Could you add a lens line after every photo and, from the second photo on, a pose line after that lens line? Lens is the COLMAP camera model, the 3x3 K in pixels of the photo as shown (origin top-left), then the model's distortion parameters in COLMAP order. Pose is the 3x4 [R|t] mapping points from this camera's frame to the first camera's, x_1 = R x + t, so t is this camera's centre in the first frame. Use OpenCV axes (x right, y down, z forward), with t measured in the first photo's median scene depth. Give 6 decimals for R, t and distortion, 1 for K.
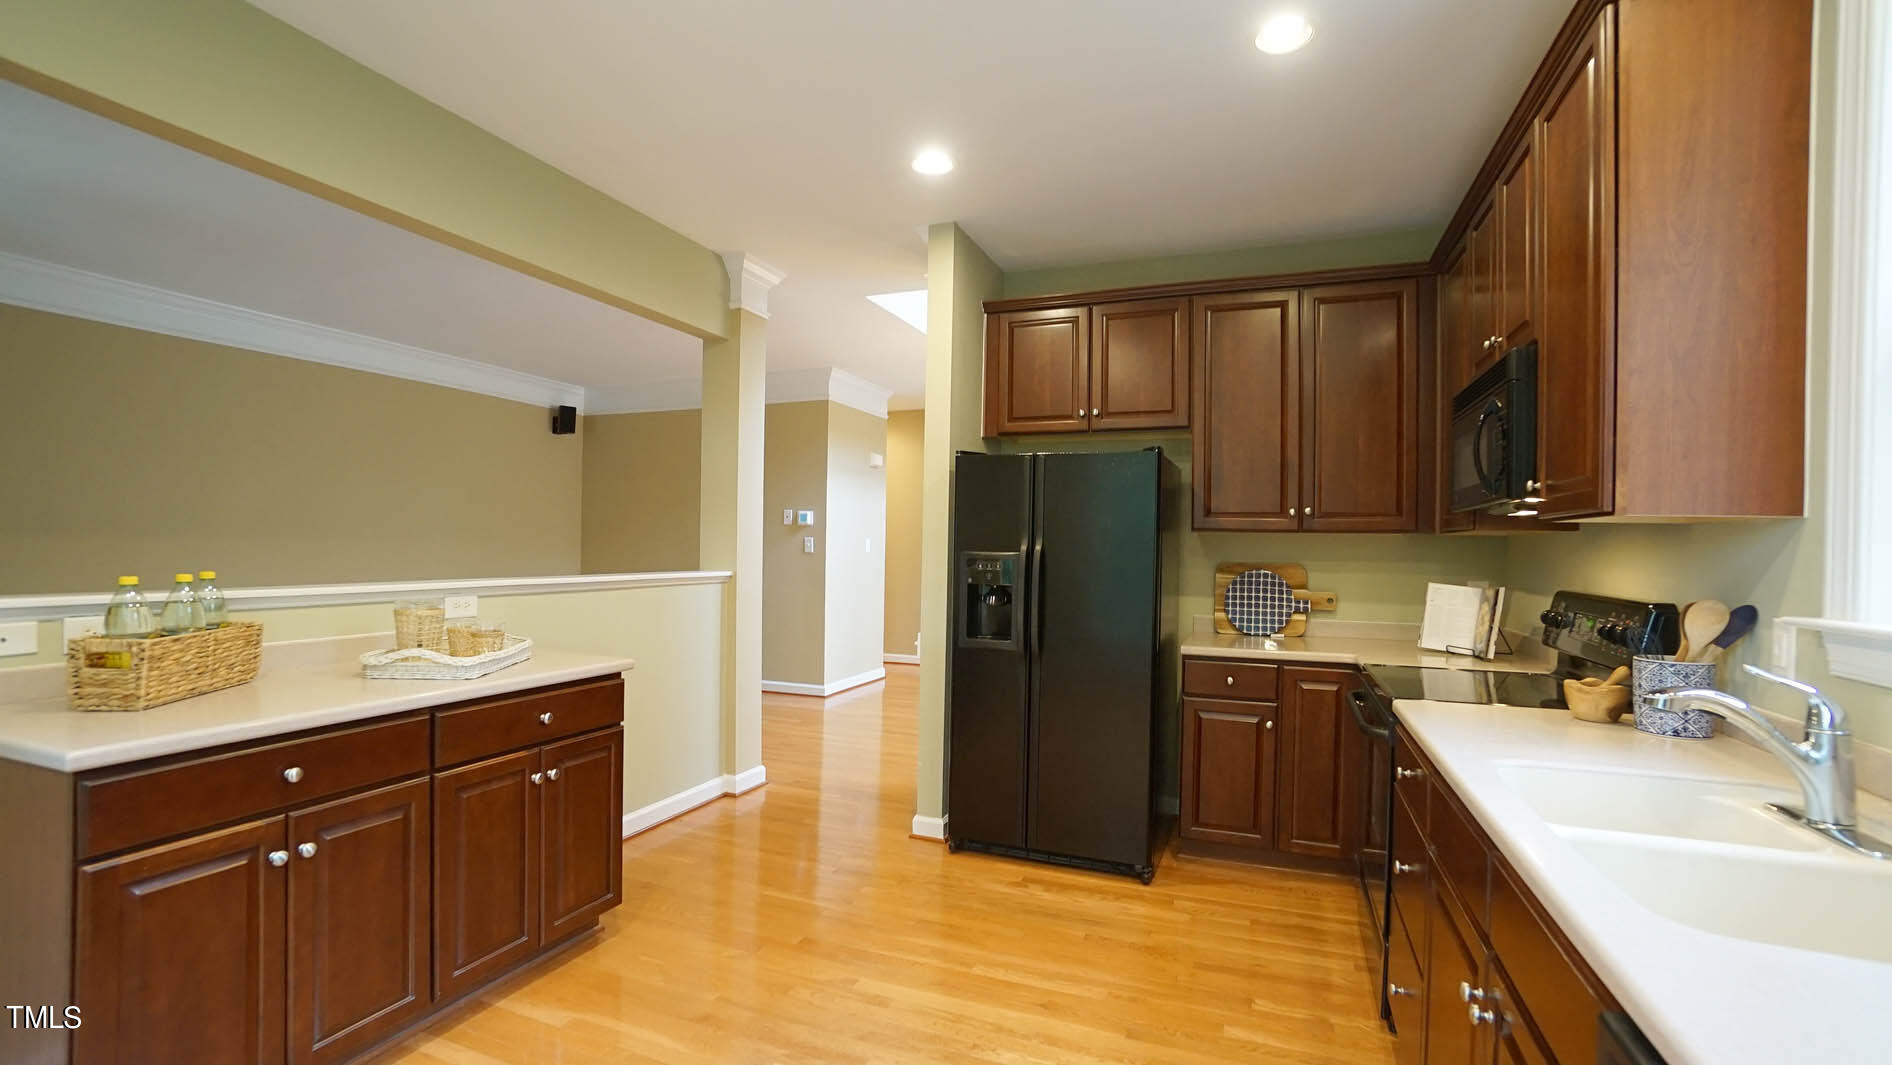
lens RADIAL K [[837.1, 0, 935.7], [0, 837.1, 540.2], [0, 0, 1]] dist [-0.036343, 0.000916]
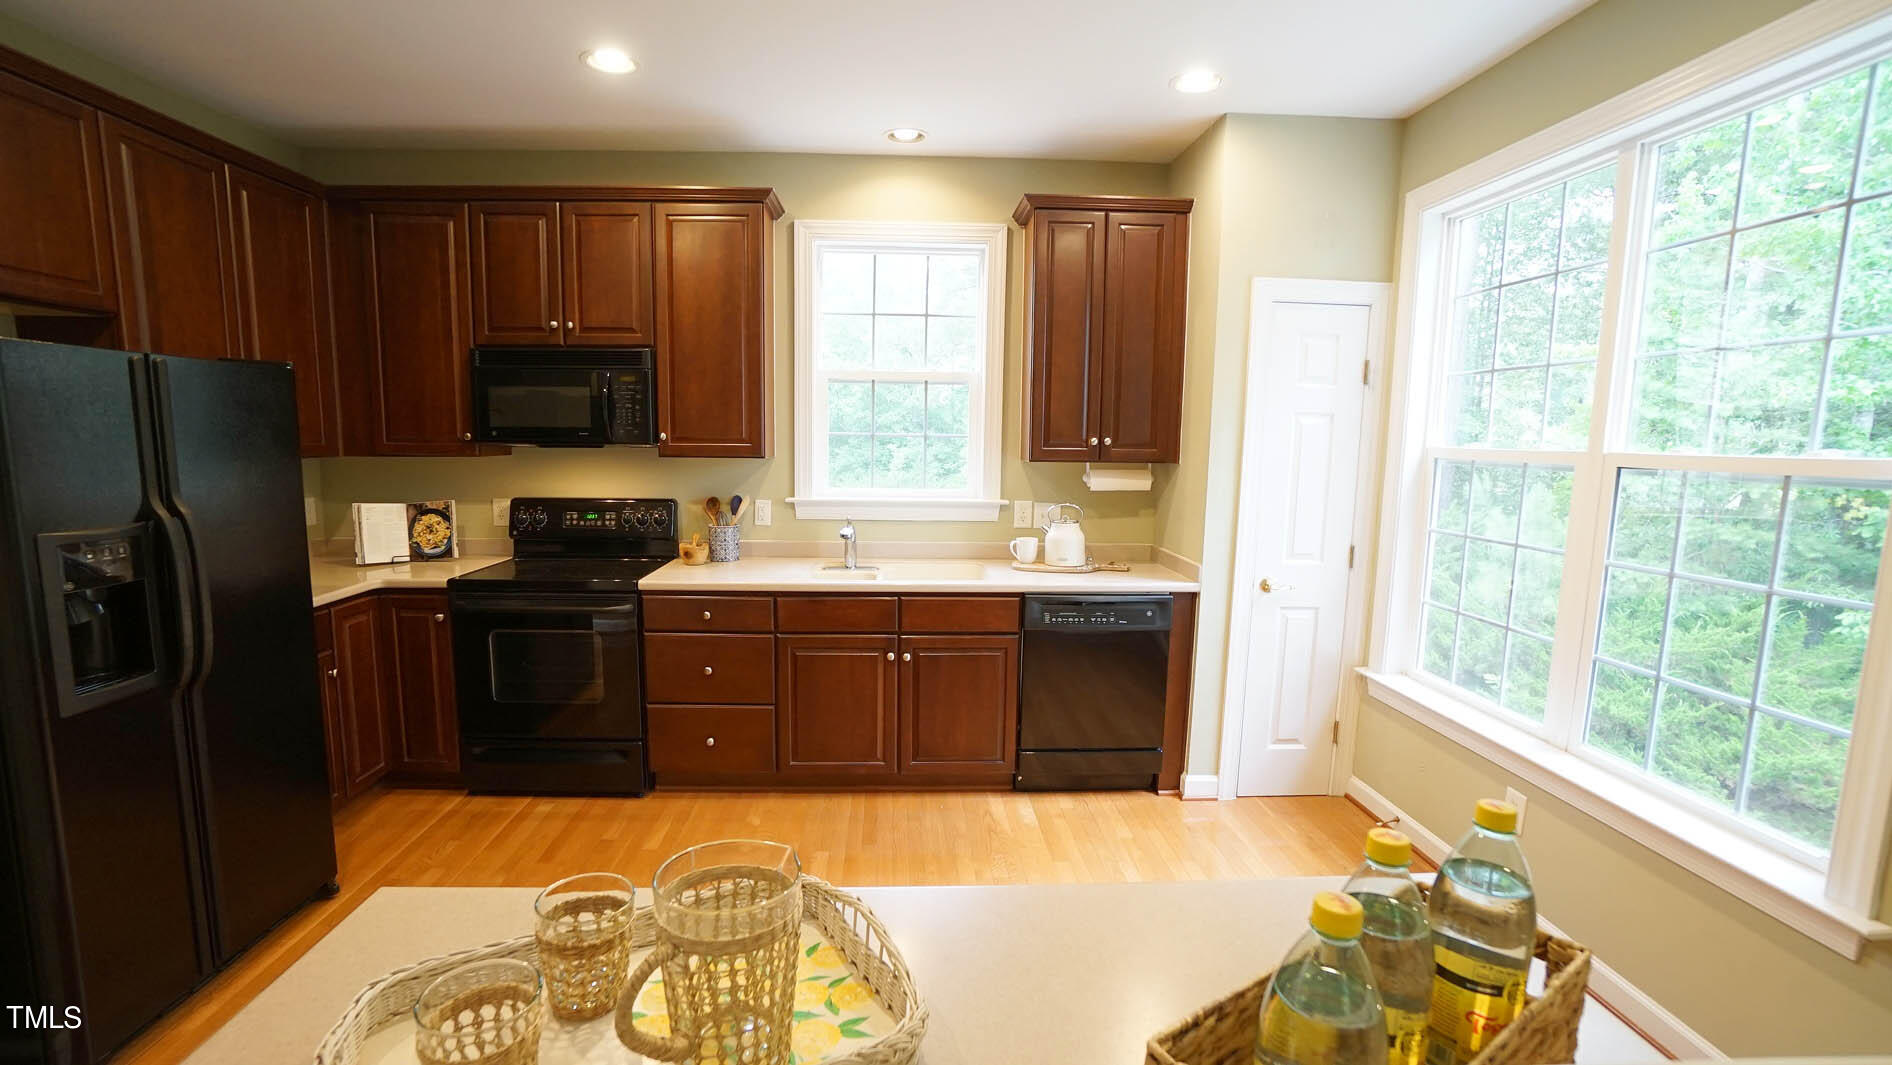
lens RADIAL K [[830.9, 0, 937.3], [0, 830.9, 535.4], [0, 0, 1]] dist [-0.065033, 0.022833]
pose [[-0.403544, -0.133230, 0.905208, -0.656185], [-0.023021, 0.990507, 0.135522, -0.066424], [-0.914670, 0.033850, -0.402781, 0.737914]]
